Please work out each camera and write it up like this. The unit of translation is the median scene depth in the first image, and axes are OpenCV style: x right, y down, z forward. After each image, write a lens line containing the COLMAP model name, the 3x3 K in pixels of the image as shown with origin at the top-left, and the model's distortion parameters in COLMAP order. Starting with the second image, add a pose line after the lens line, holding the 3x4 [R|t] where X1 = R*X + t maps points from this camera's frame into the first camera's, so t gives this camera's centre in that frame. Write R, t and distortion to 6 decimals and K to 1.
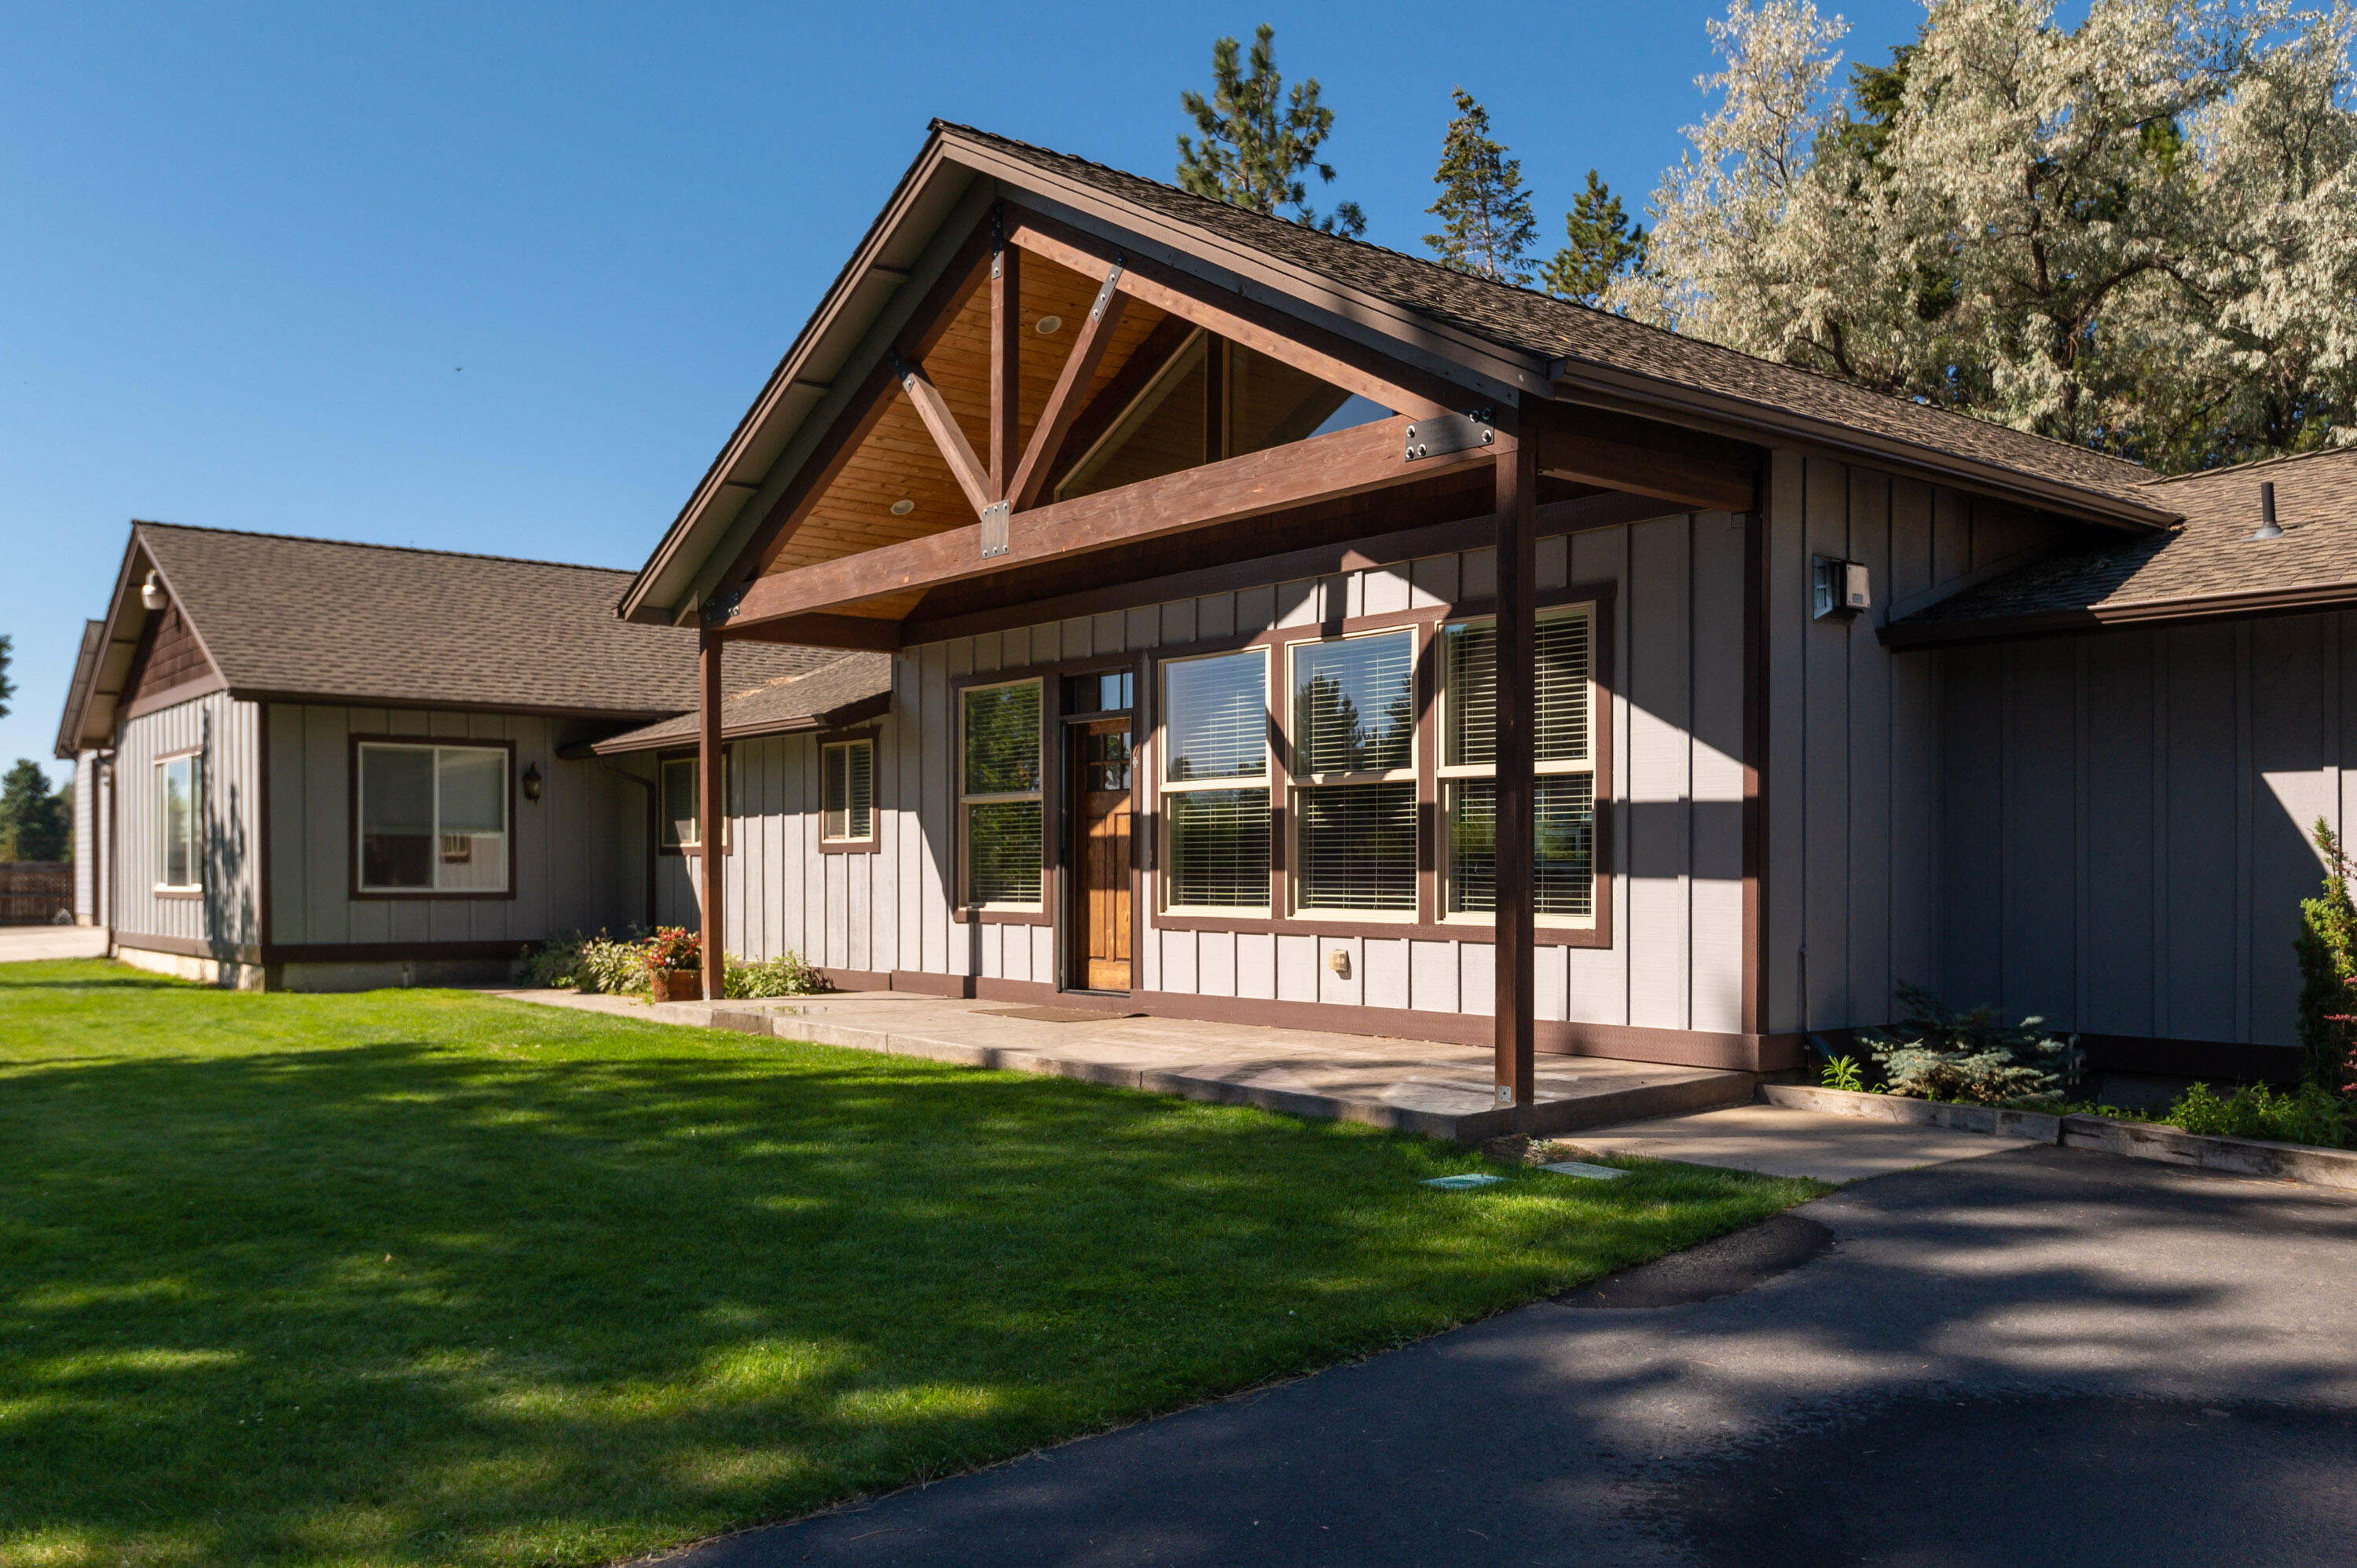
lens RADIAL K [[2009.1, 0, 1146.4], [0, 2009.1, 901.8], [0, 0, 1]] dist [0.003309, -0.013572]
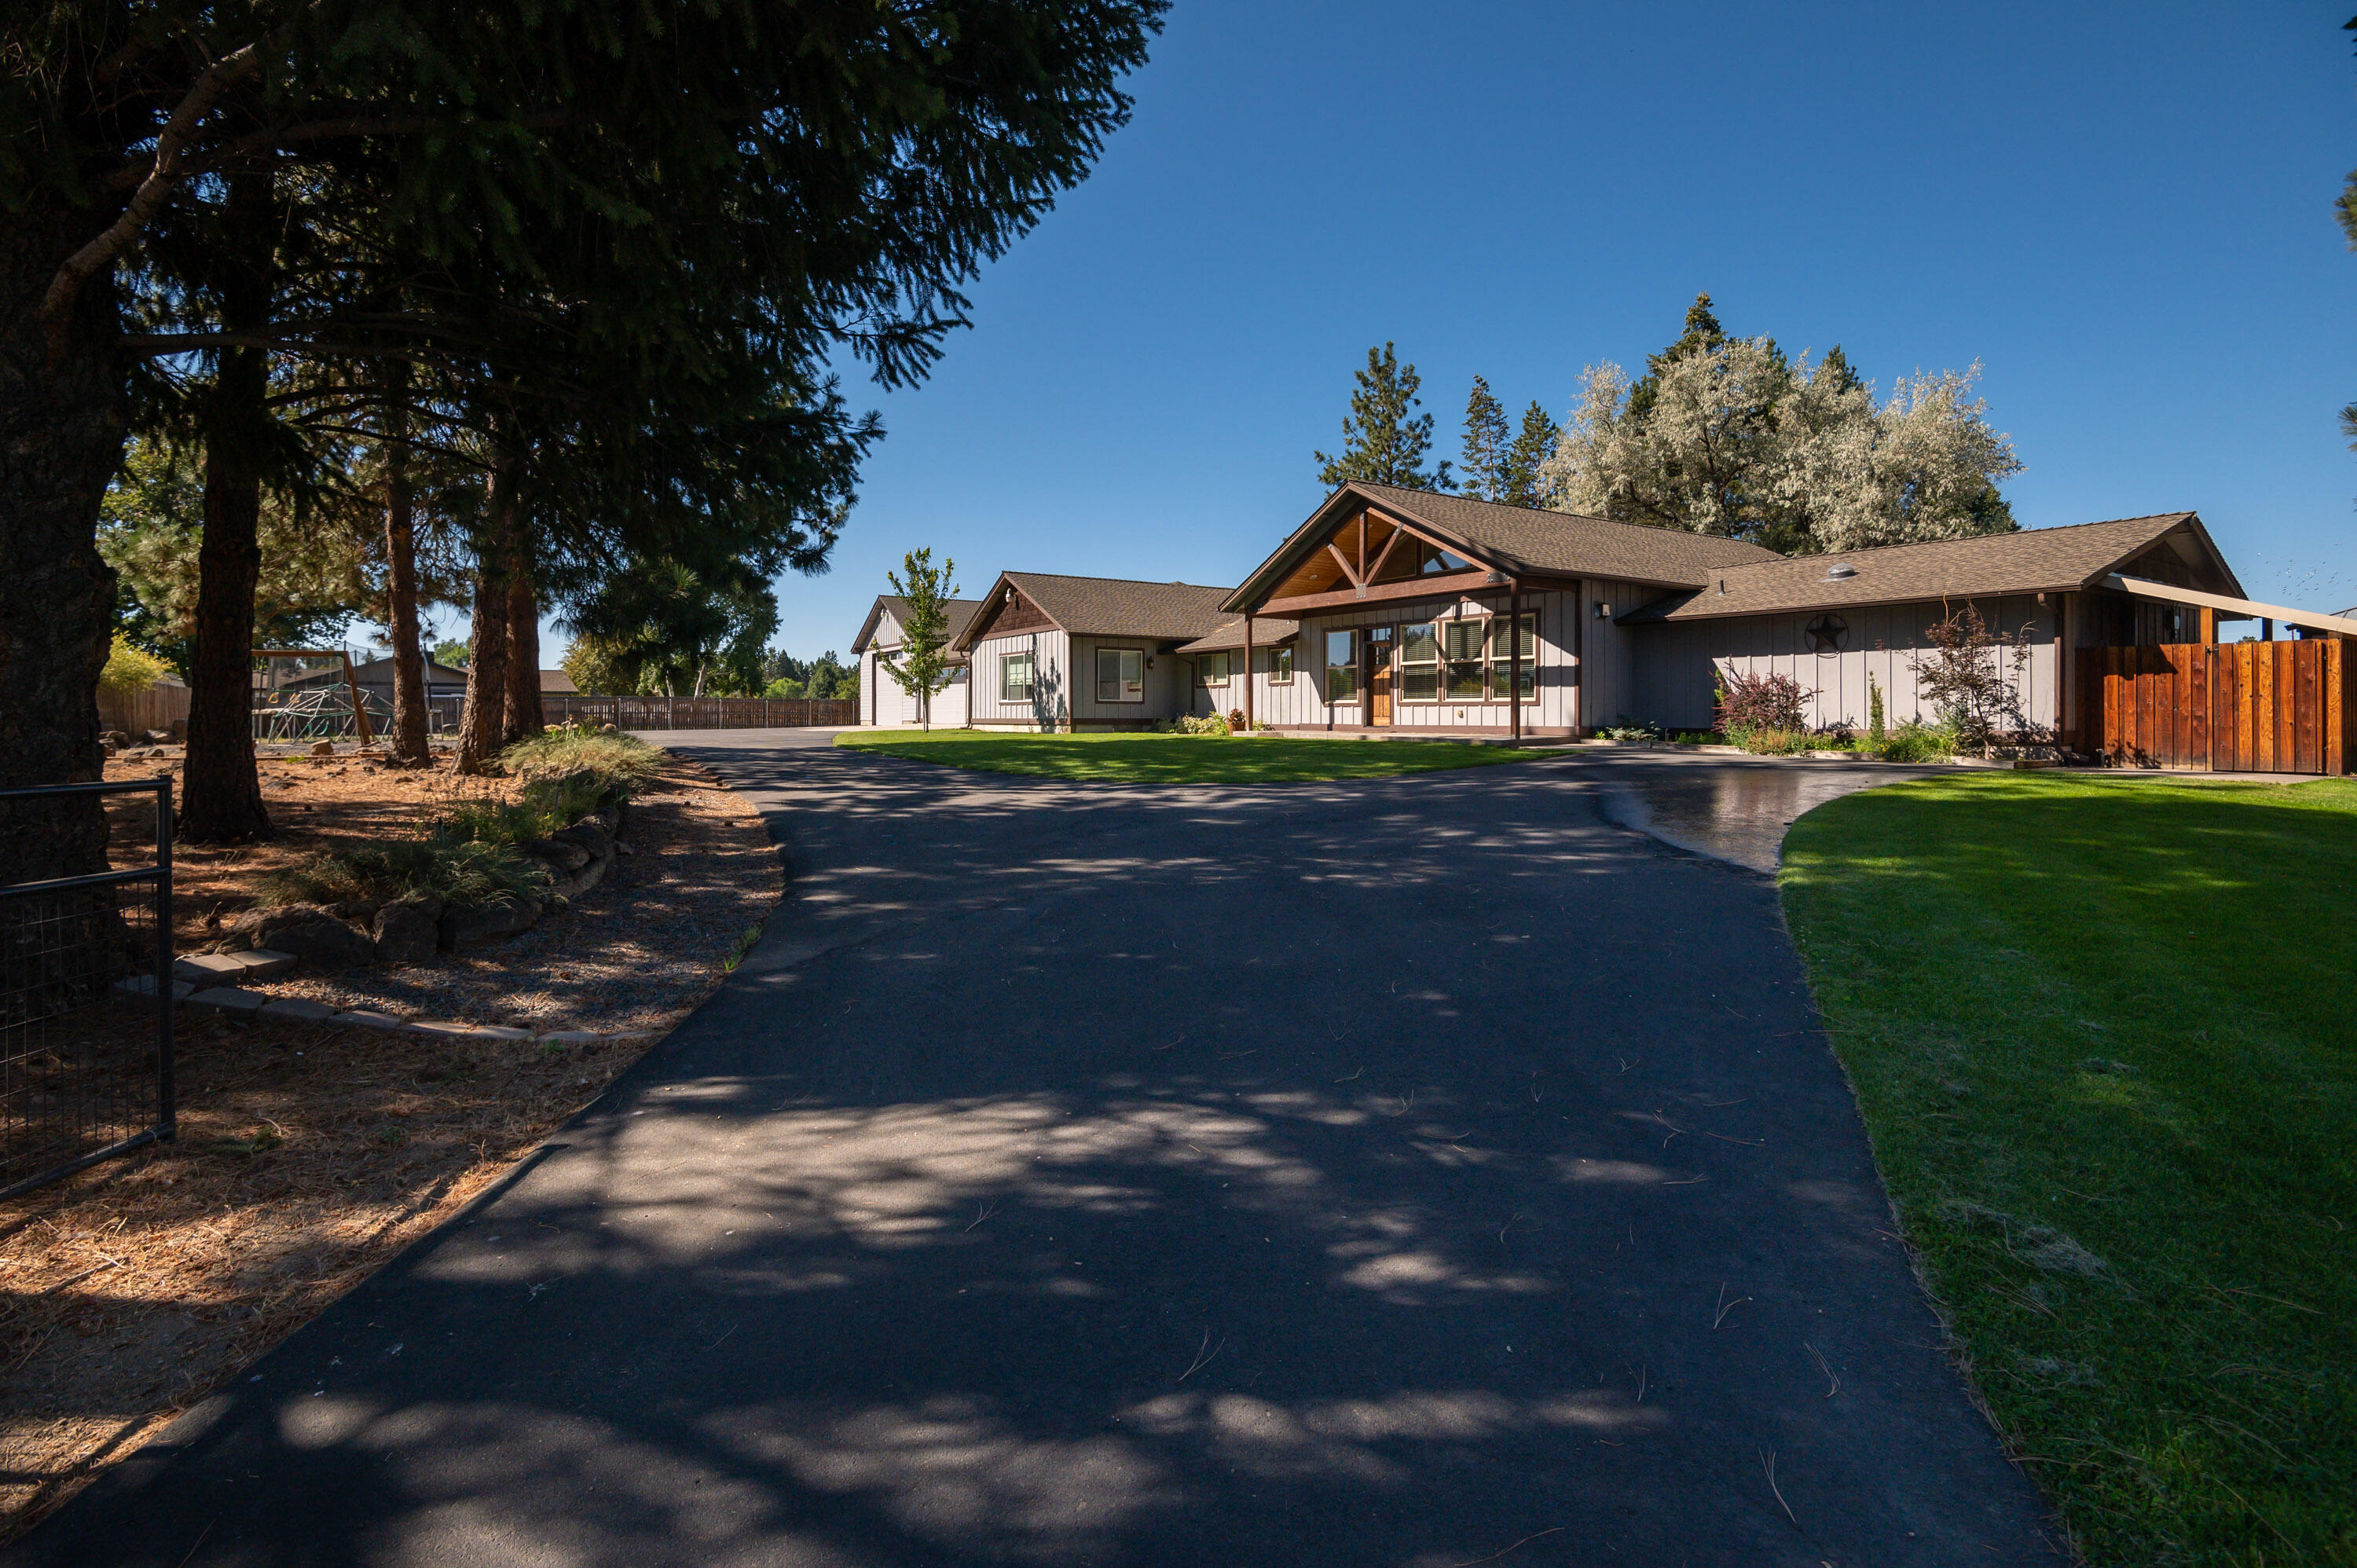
lens RADIAL K [[1161.6, 0, 1132.8], [0, 1161.6, 720.5], [0, 0, 1]] dist [-0.014110, -0.003394]
pose [[0.993491, 0.001181, -0.113904, -0.209786], [-0.002128, 0.999964, -0.008191, 0.053083], [0.113890, 0.008380, 0.993458, -0.936483]]
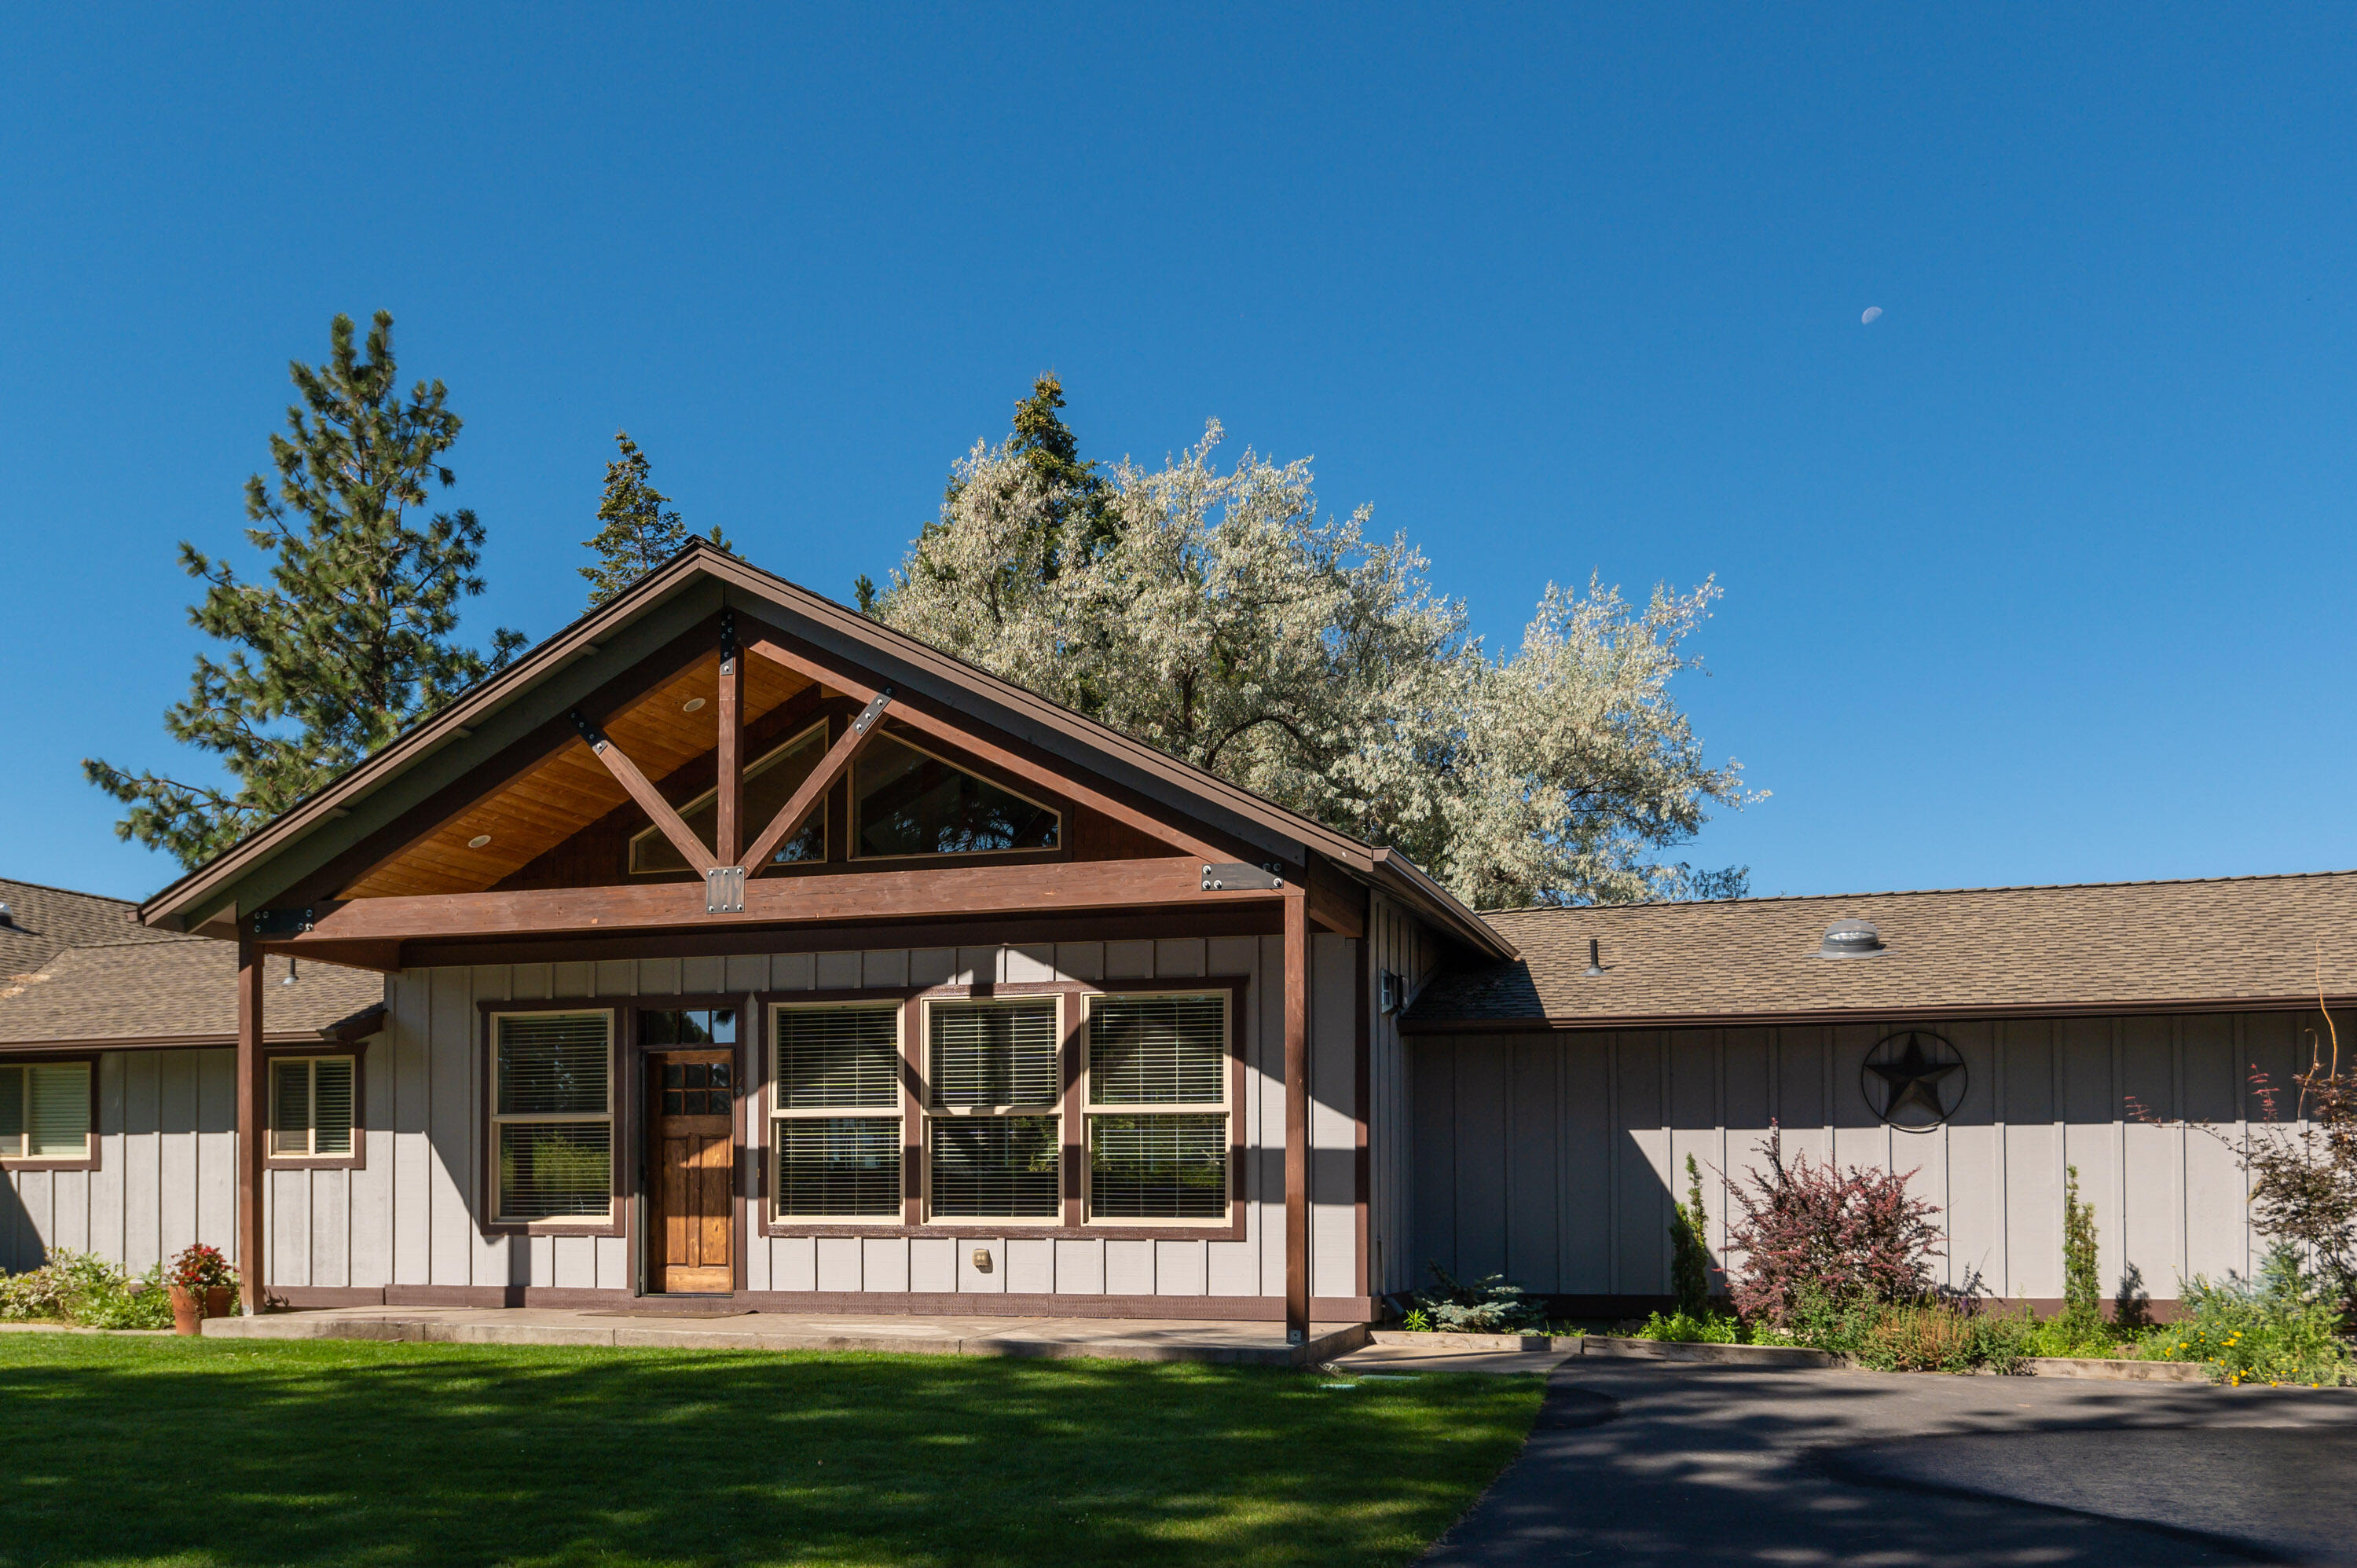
lens RADIAL K [[2157.1, 0, 1238.7], [0, 2157.1, 1187.0], [0, 0, 1]] dist [0.001890, -0.011942]
pose [[0.818640, 0.004698, 0.574287, -0.473119], [0.008491, 0.999758, -0.020282, 0.012131], [-0.574244, 0.021480, 0.818403, -0.160677]]
